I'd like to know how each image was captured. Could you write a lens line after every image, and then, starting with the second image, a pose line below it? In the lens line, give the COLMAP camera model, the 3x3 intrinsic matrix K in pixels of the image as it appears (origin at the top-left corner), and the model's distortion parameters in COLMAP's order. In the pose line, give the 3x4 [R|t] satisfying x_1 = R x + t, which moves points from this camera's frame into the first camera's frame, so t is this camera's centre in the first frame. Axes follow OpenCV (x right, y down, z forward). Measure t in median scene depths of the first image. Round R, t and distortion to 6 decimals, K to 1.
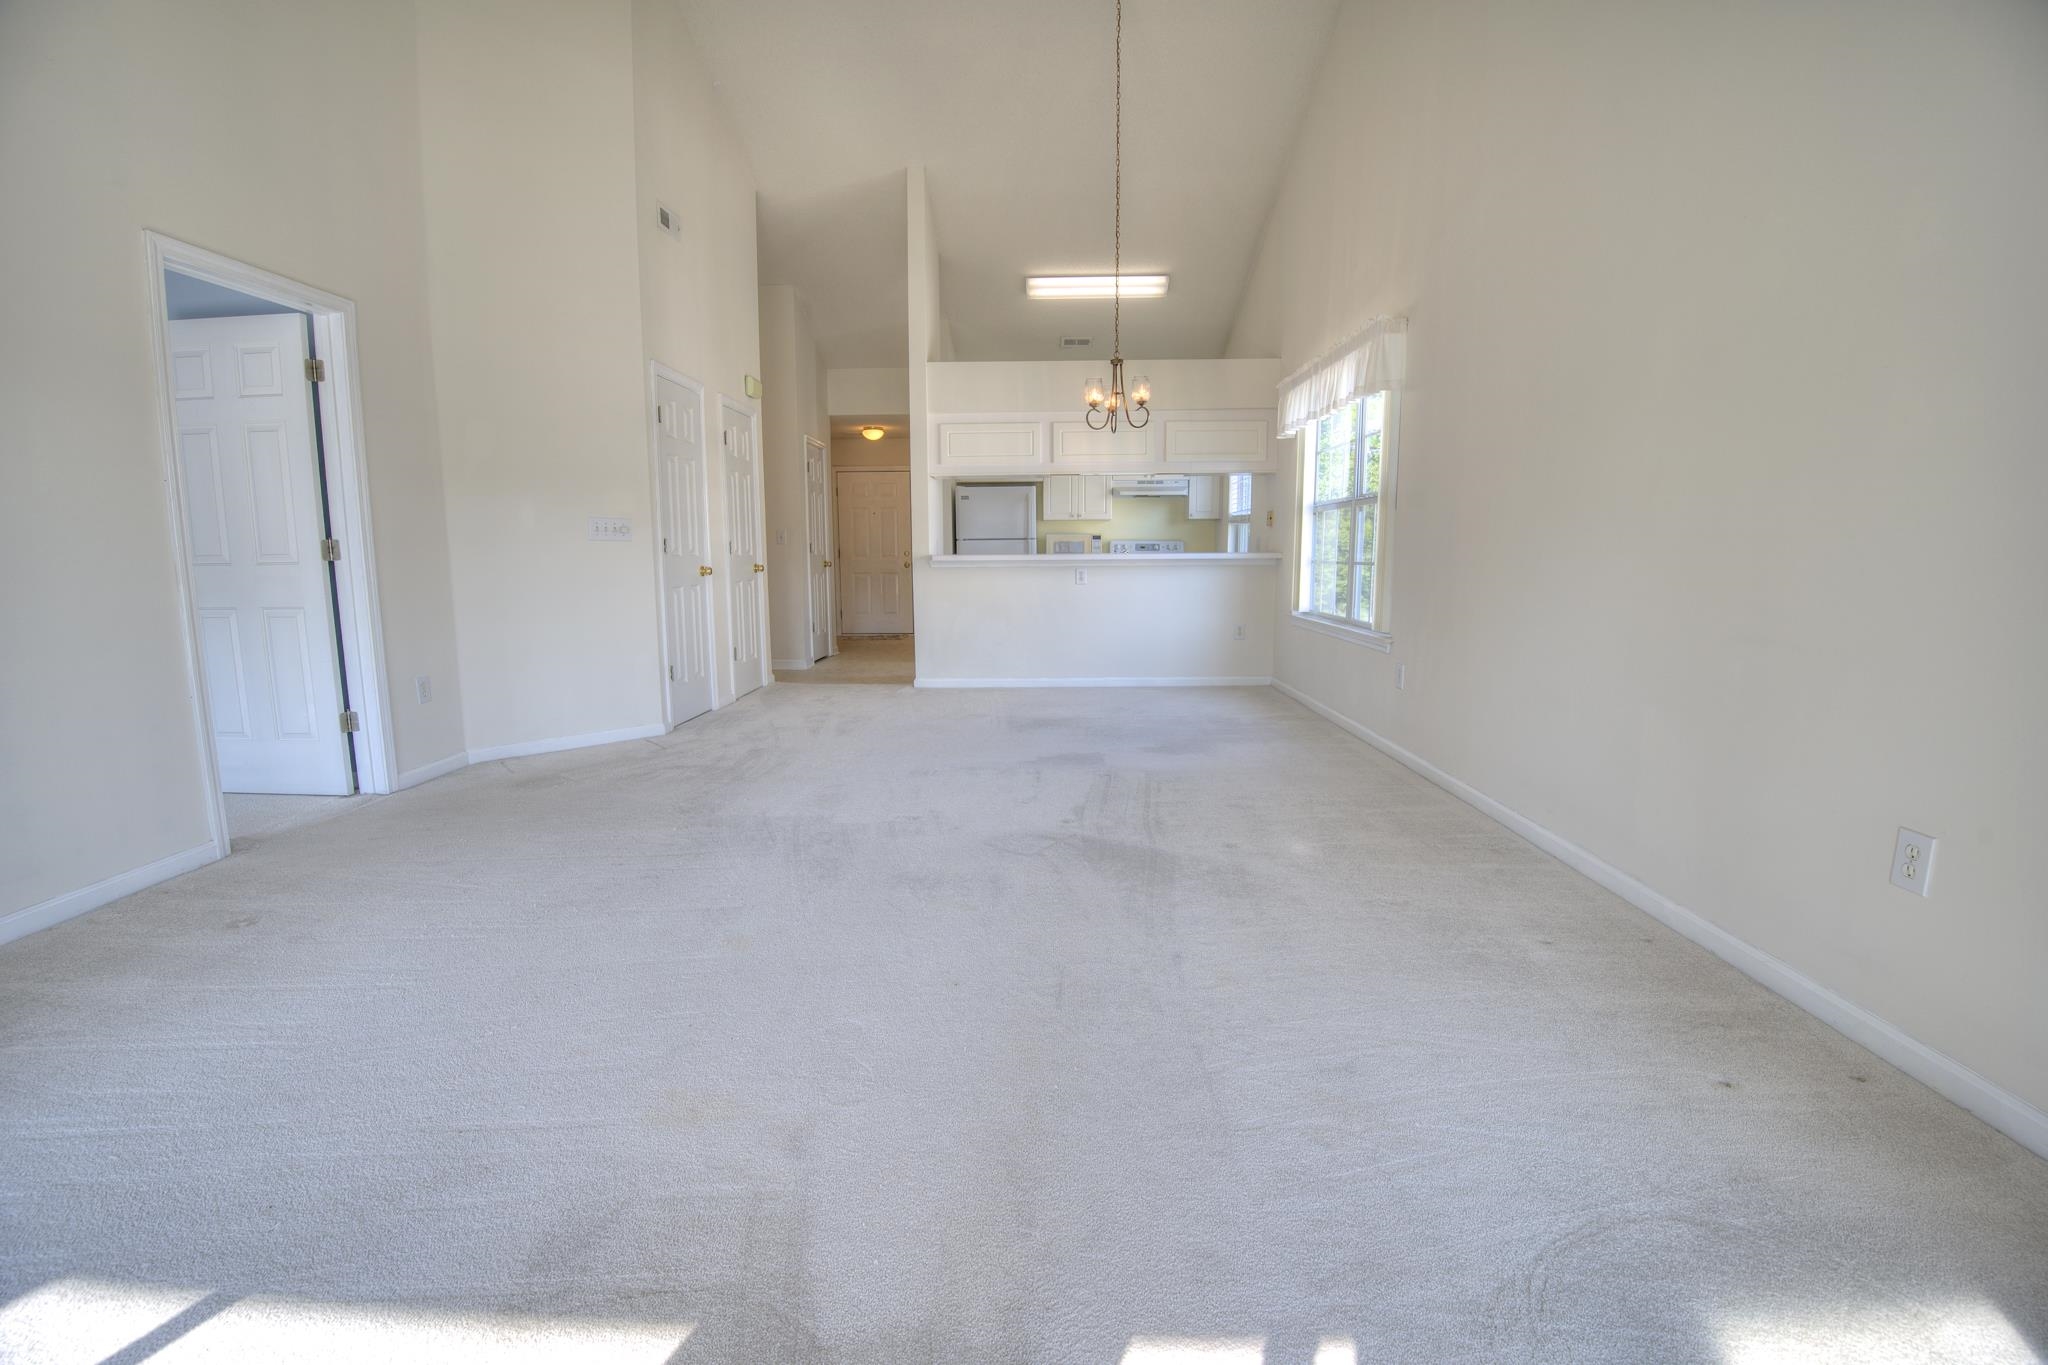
lens RADIAL K [[849.3, 0, 996.1], [0, 849.3, 679.6], [0, 0, 1]] dist [-0.045605, -0.000473]
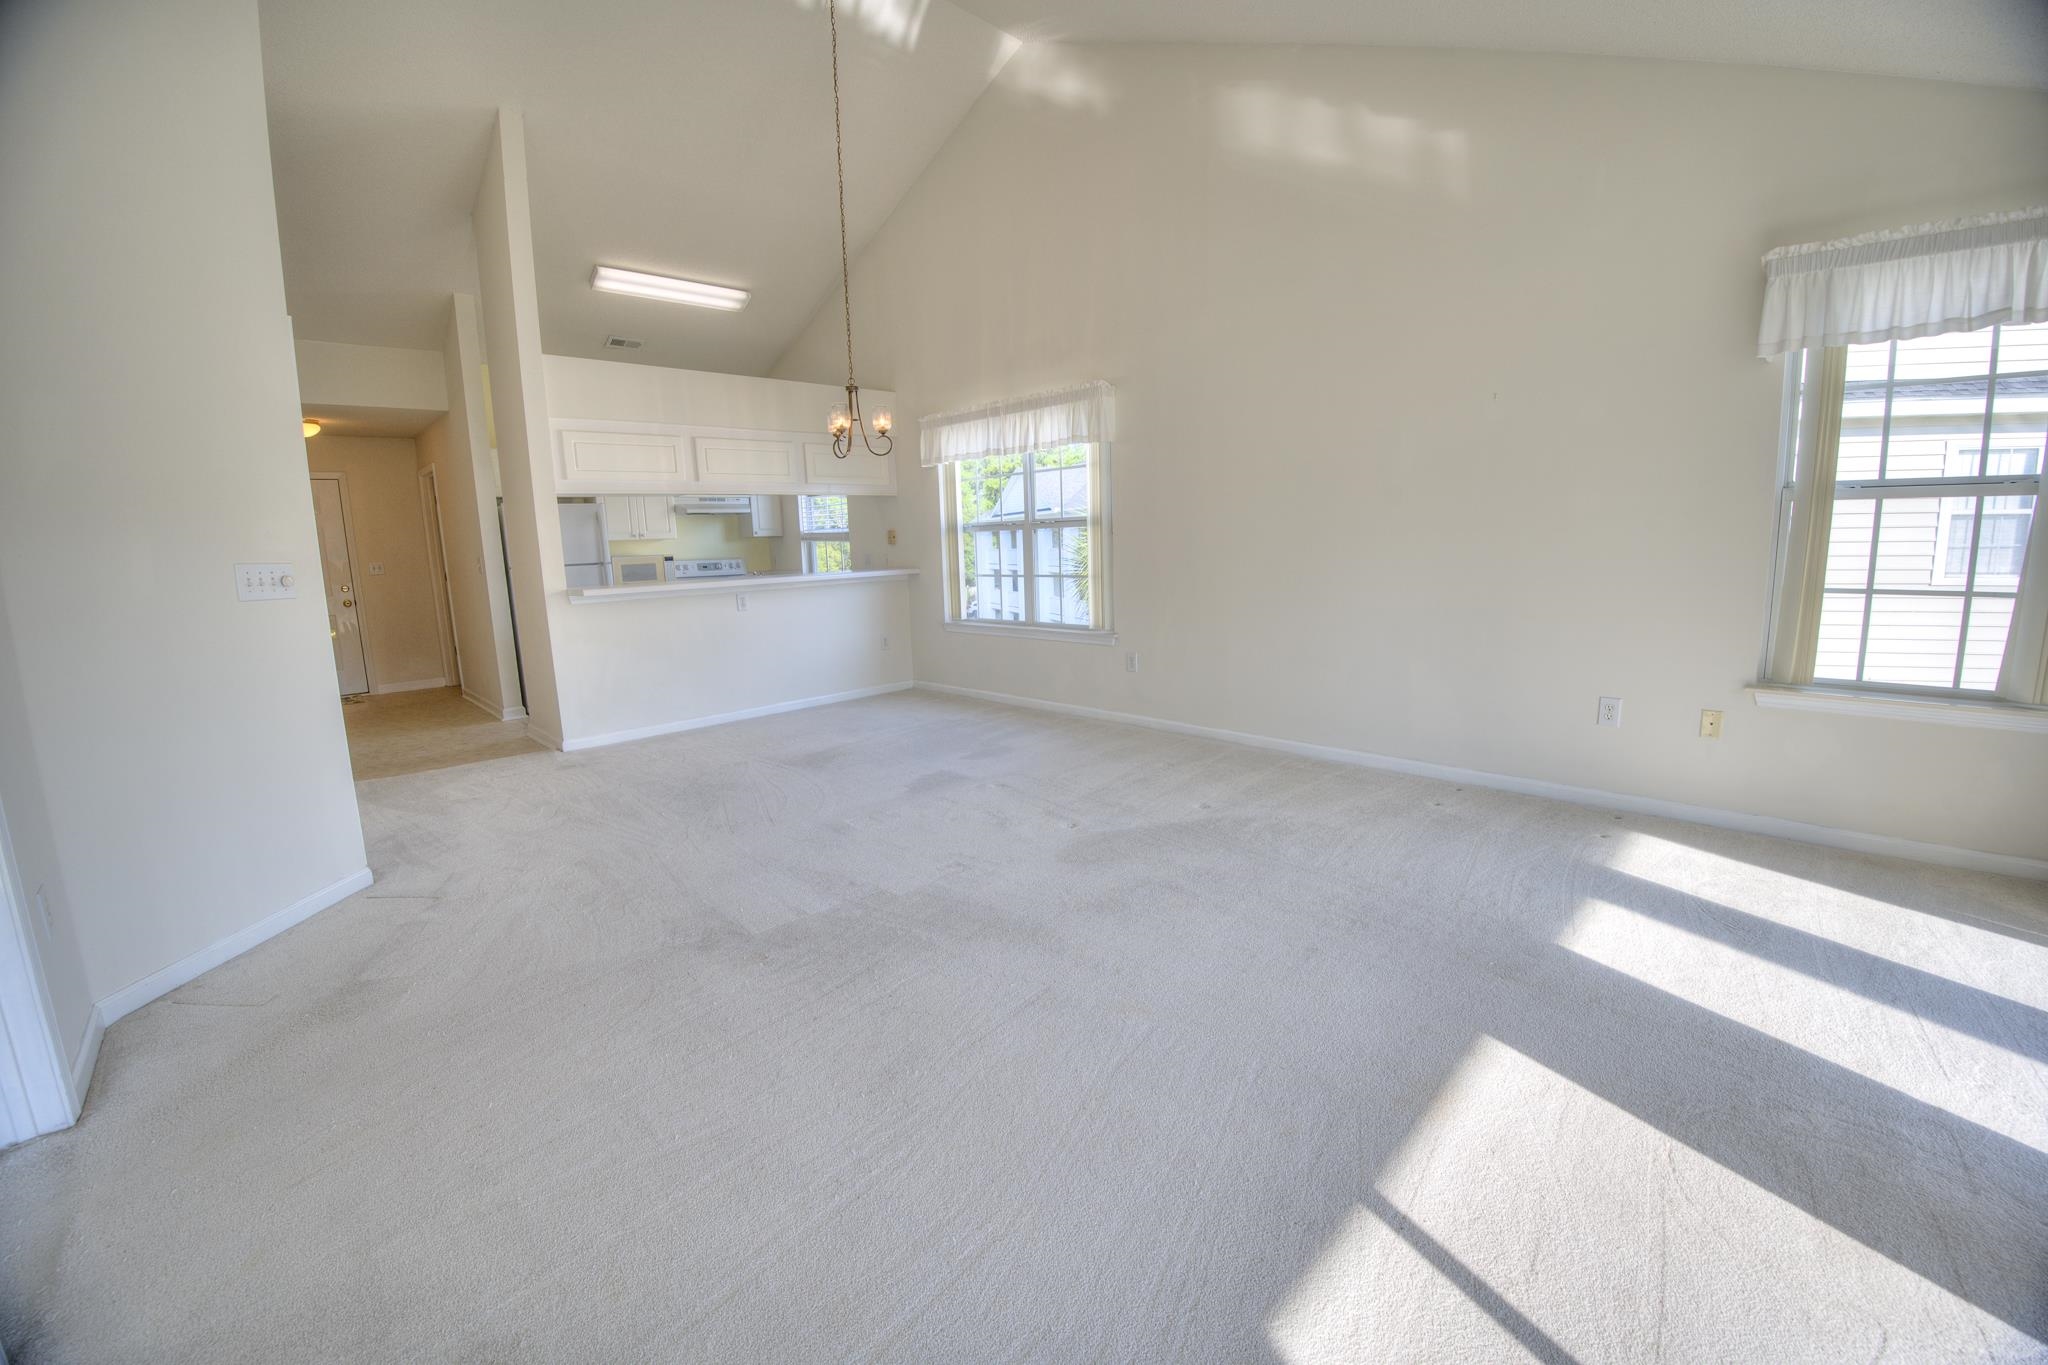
lens RADIAL K [[825.2, 0, 1024.8], [0, 825.2, 677.4], [0, 0, 1]] dist [-0.043249, -0.000328]
pose [[0.690254, -0.133741, 0.711100, -0.312746], [0.136427, 0.989198, 0.053616, -0.041033], [-0.710589, 0.060005, 0.701044, 0.127460]]
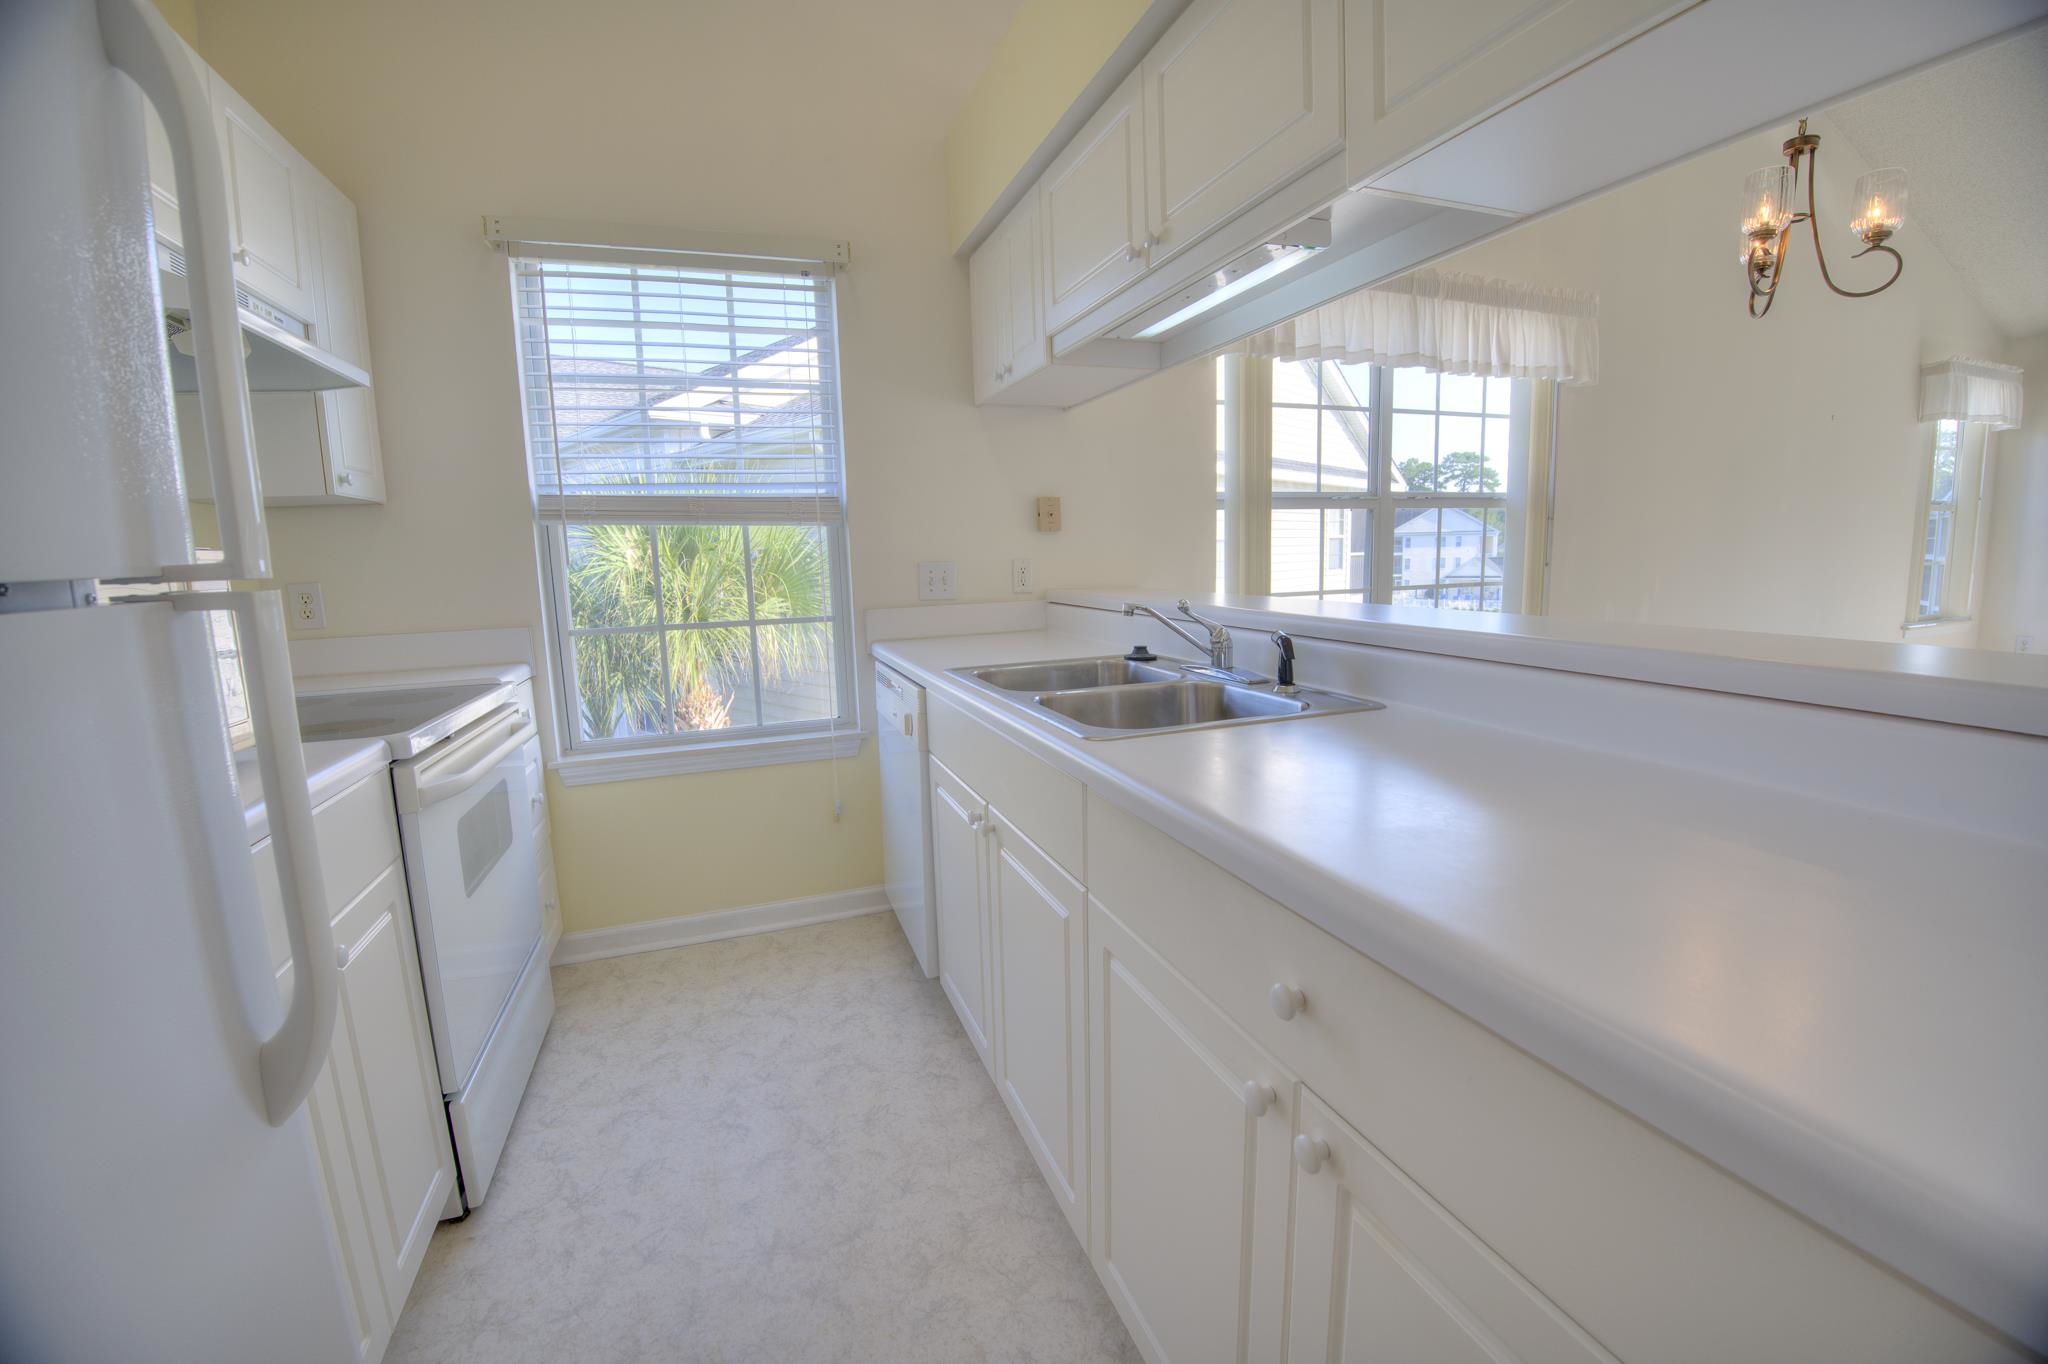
lens RADIAL K [[825.2, 0, 1024.8], [0, 825.2, 676.9], [0, 0, 1]] dist [-0.043249, -0.000328]
pose [[-0.375785, -0.131843, 0.917280, -0.068721], [0.168425, 0.963626, 0.207503, -0.181077], [-0.911273, 0.232469, -0.339911, 1.062433]]
